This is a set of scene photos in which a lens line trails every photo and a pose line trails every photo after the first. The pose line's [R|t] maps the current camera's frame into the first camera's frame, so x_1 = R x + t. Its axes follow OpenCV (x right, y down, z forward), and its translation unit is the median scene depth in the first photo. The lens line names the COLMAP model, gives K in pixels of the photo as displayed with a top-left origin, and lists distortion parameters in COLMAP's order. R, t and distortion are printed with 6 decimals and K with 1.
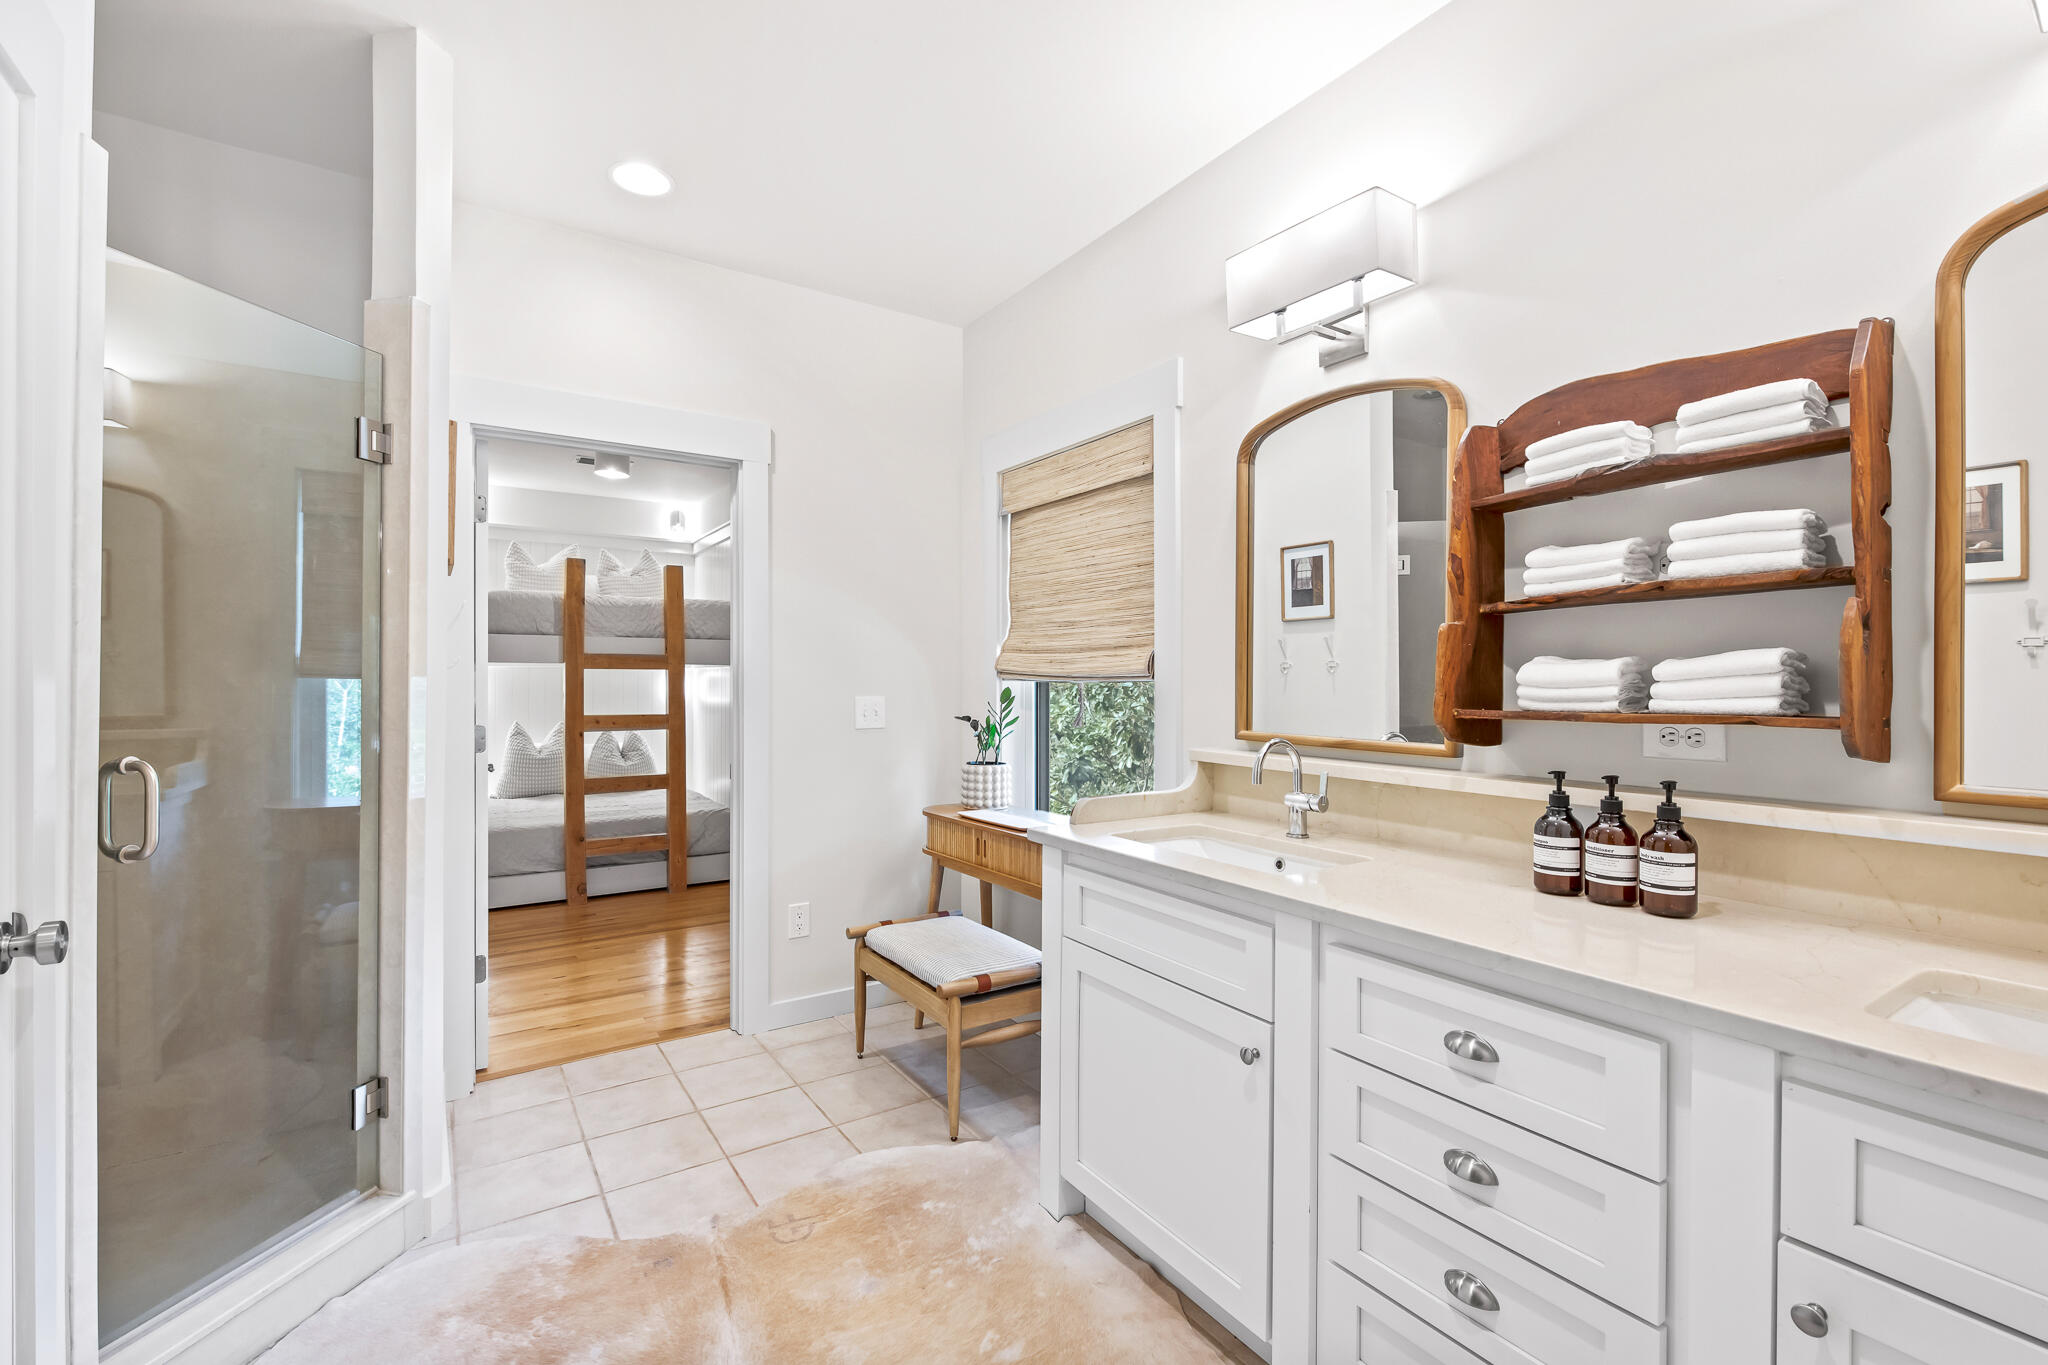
lens RADIAL K [[906.0, 0, 1018.2], [0, 906.0, 683.2], [0, 0, 1]] dist [0.008018, -0.002601]
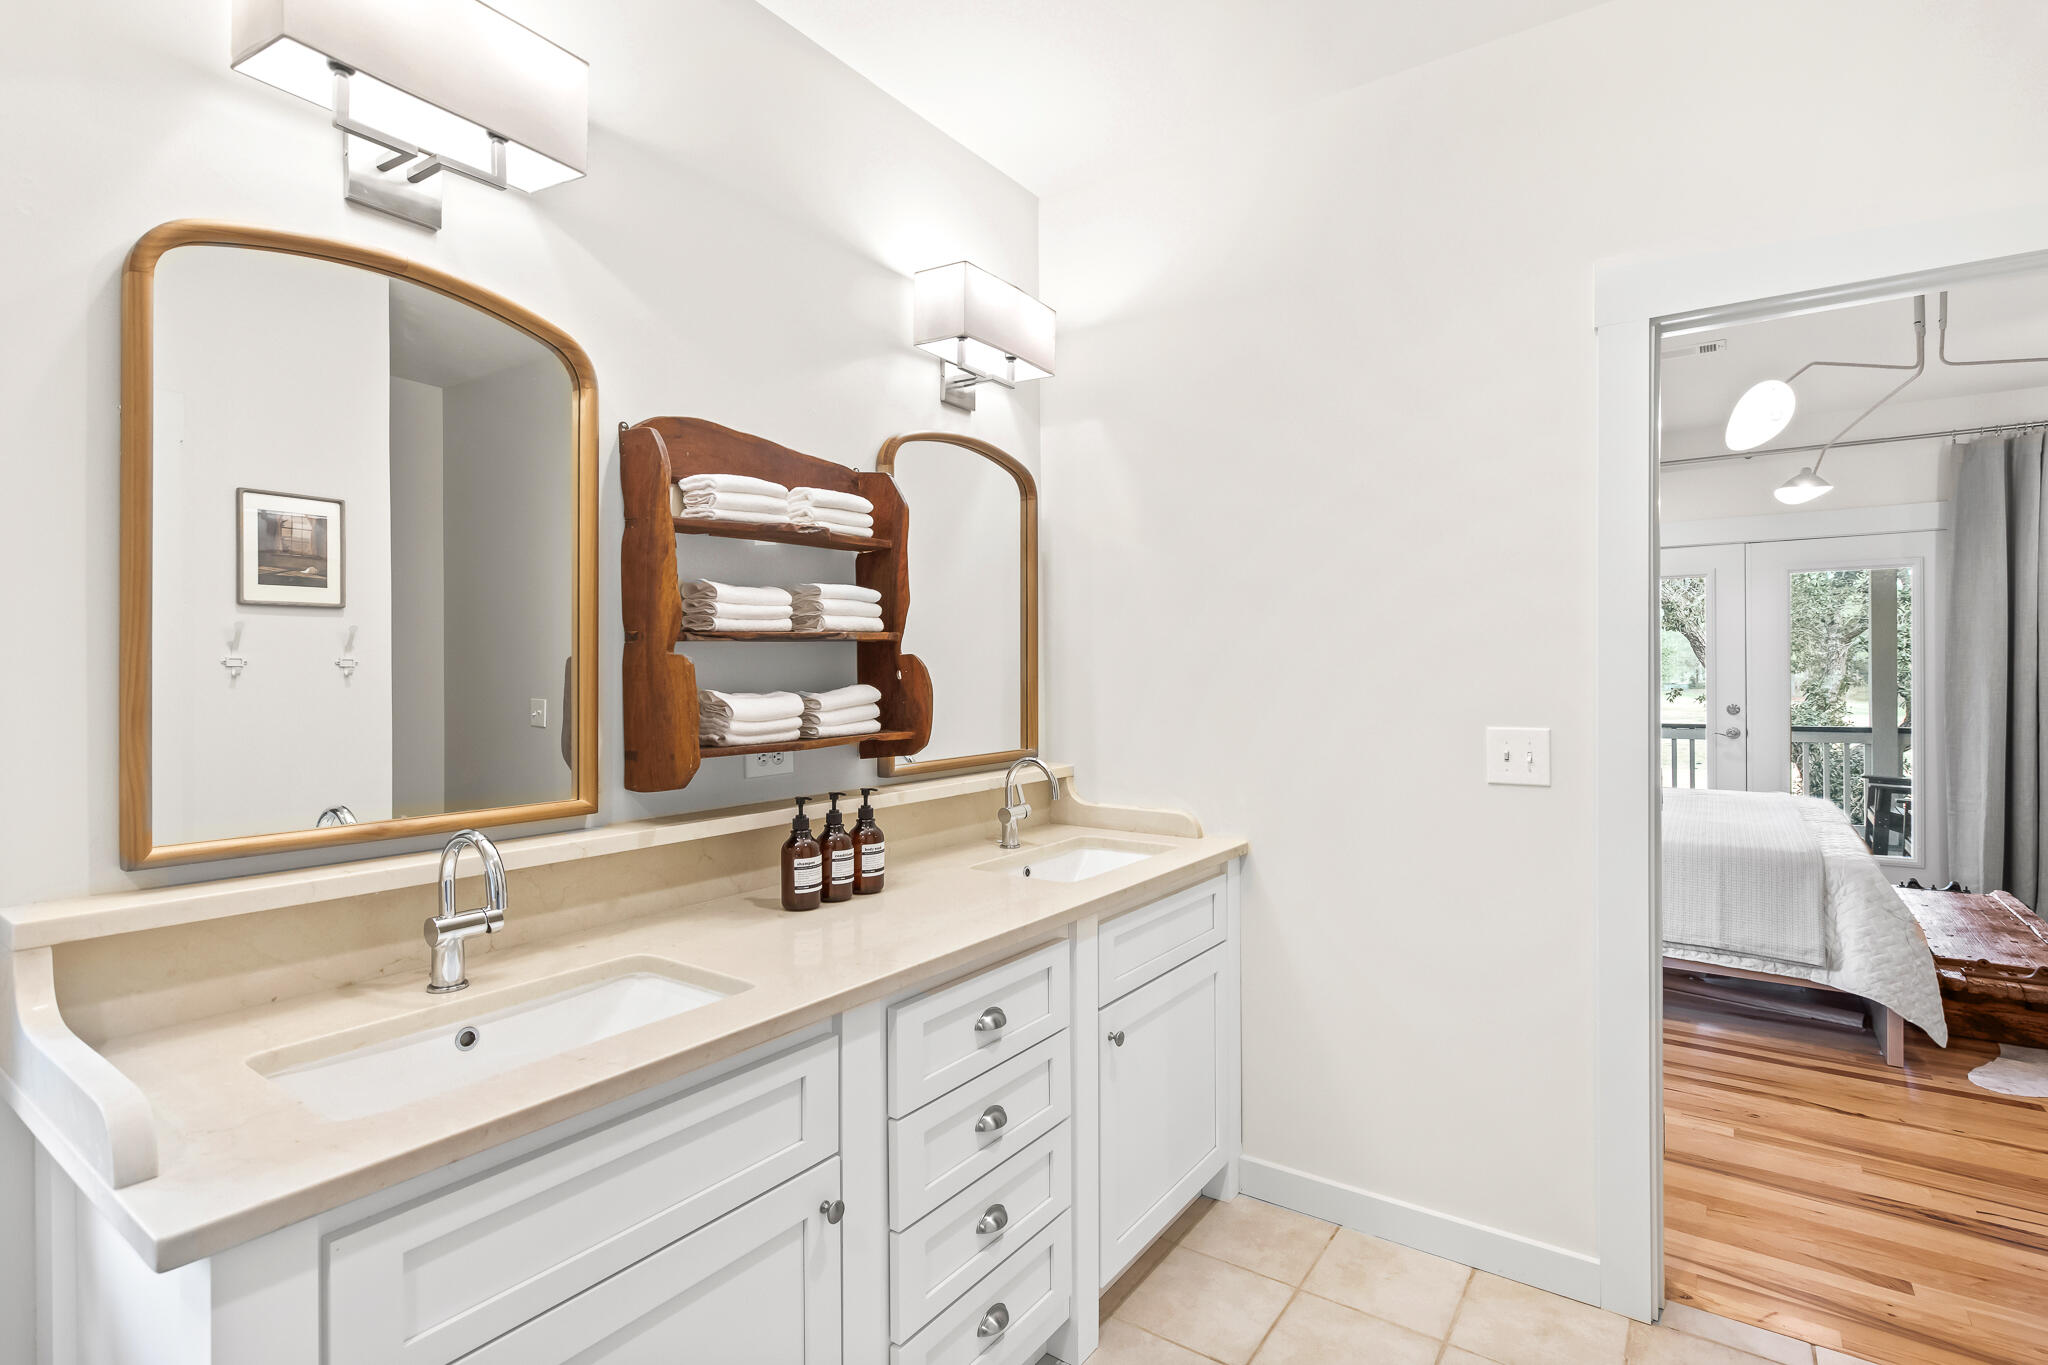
lens RADIAL K [[999.7, 0, 1029.9], [0, 999.7, 680.7], [0, 0, 1]] dist [-0.001237, -0.001382]
pose [[-0.384459, -0.012036, 0.923064, -0.620481], [0.011008, 0.999784, 0.017621, -0.062361], [-0.923077, 0.016936, -0.384243, 1.212544]]
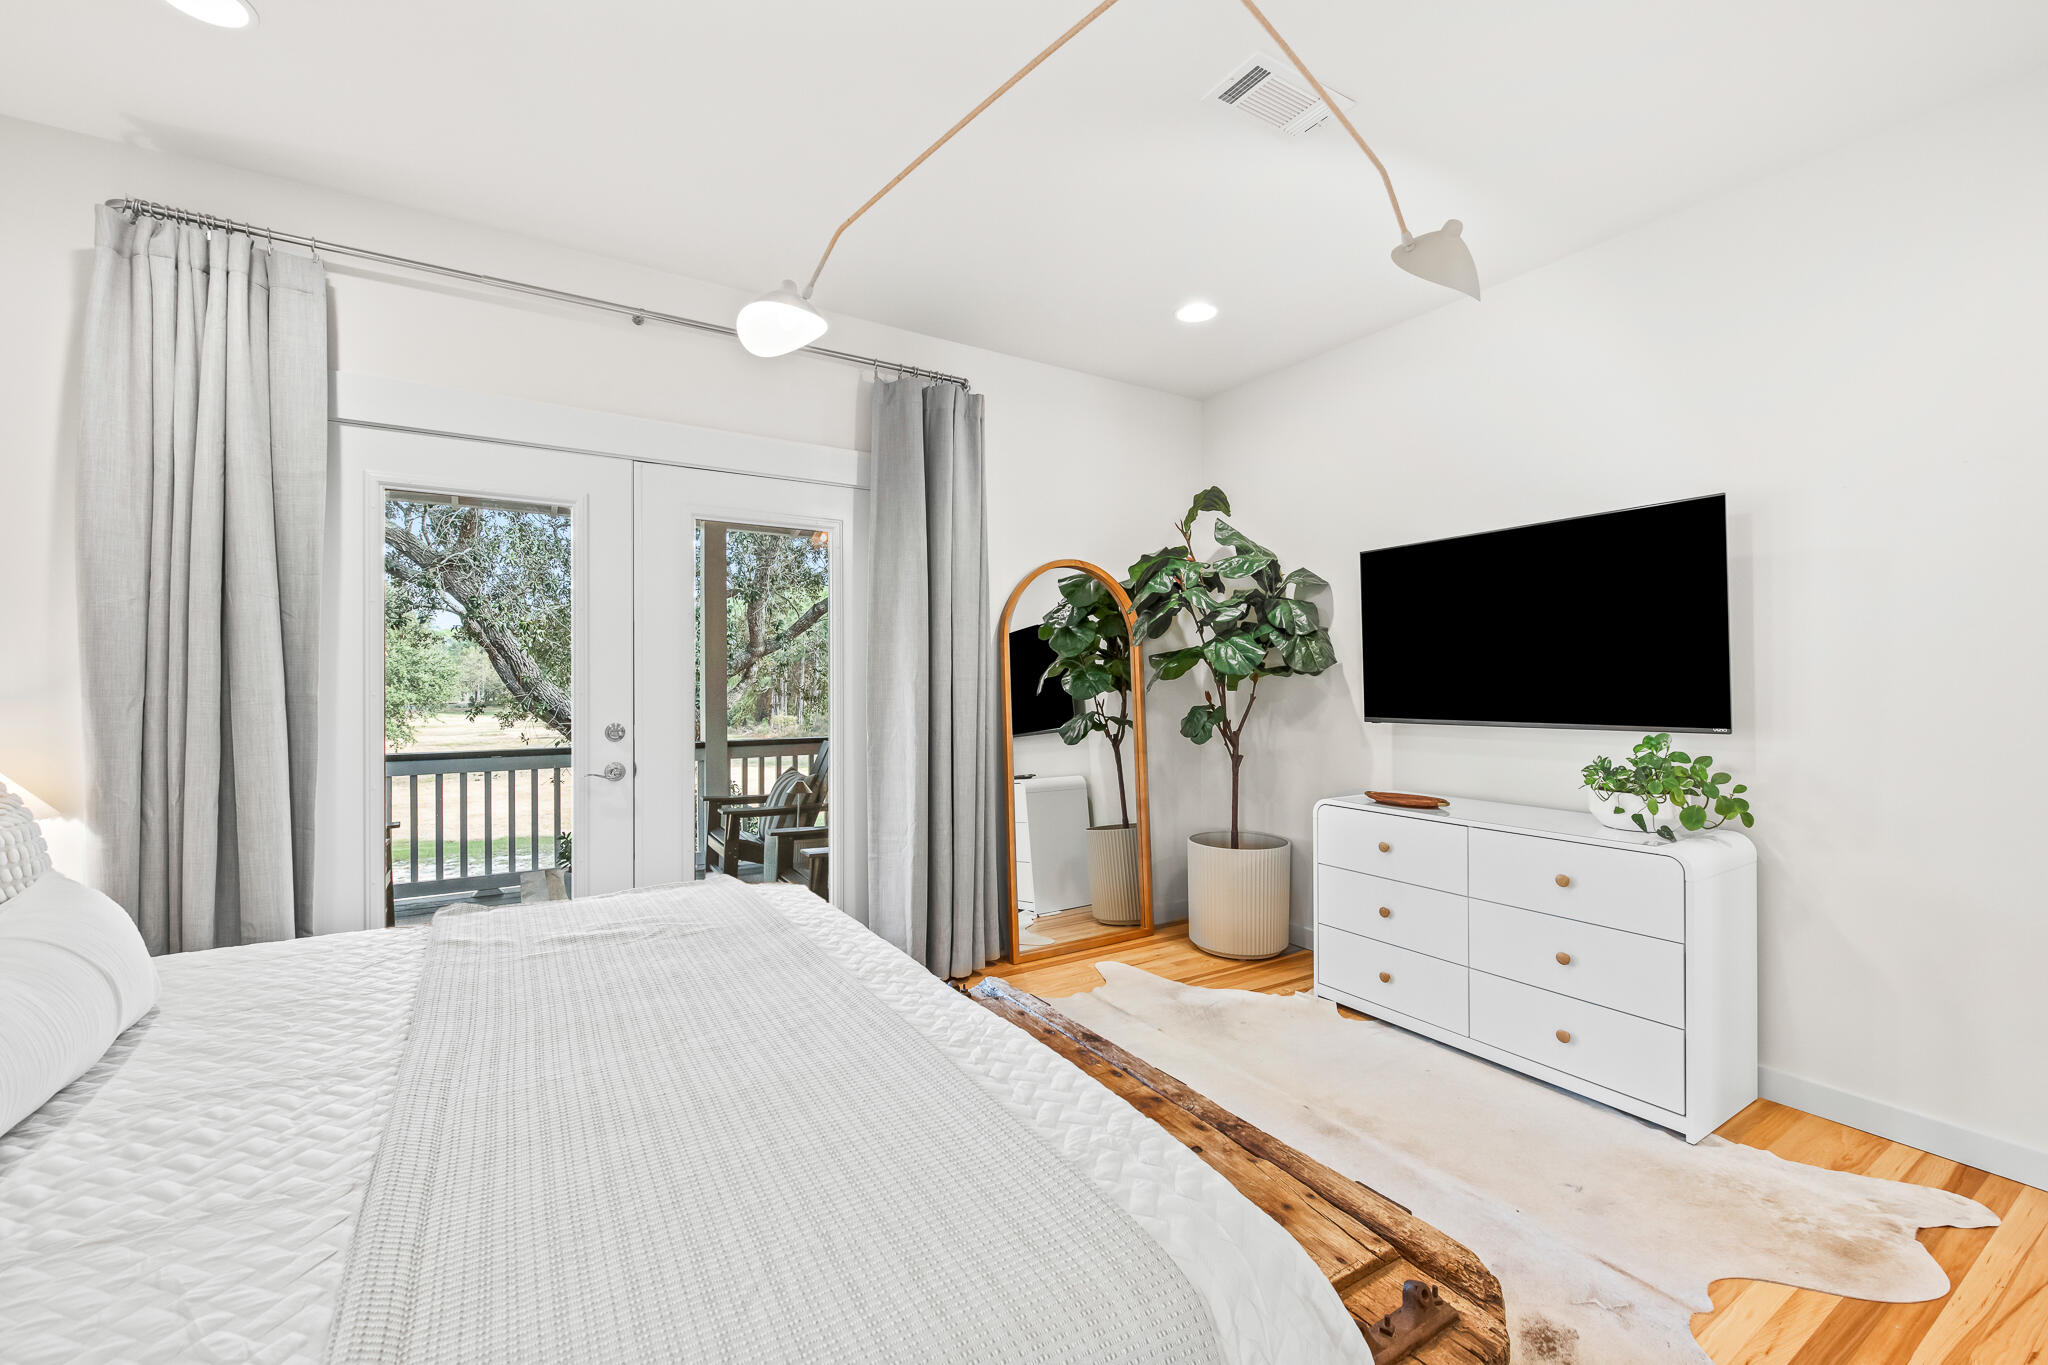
lens RADIAL K [[862.2, 0, 1026.8], [0, 862.2, 679.0], [0, 0, 1]] dist [0.004053, -0.002450]
pose [[-0.999818, -0.001781, 0.019018, -0.388063], [-0.001805, 0.999998, -0.001217, -0.049309], [-0.019016, -0.001251, -0.999818, 0.907160]]
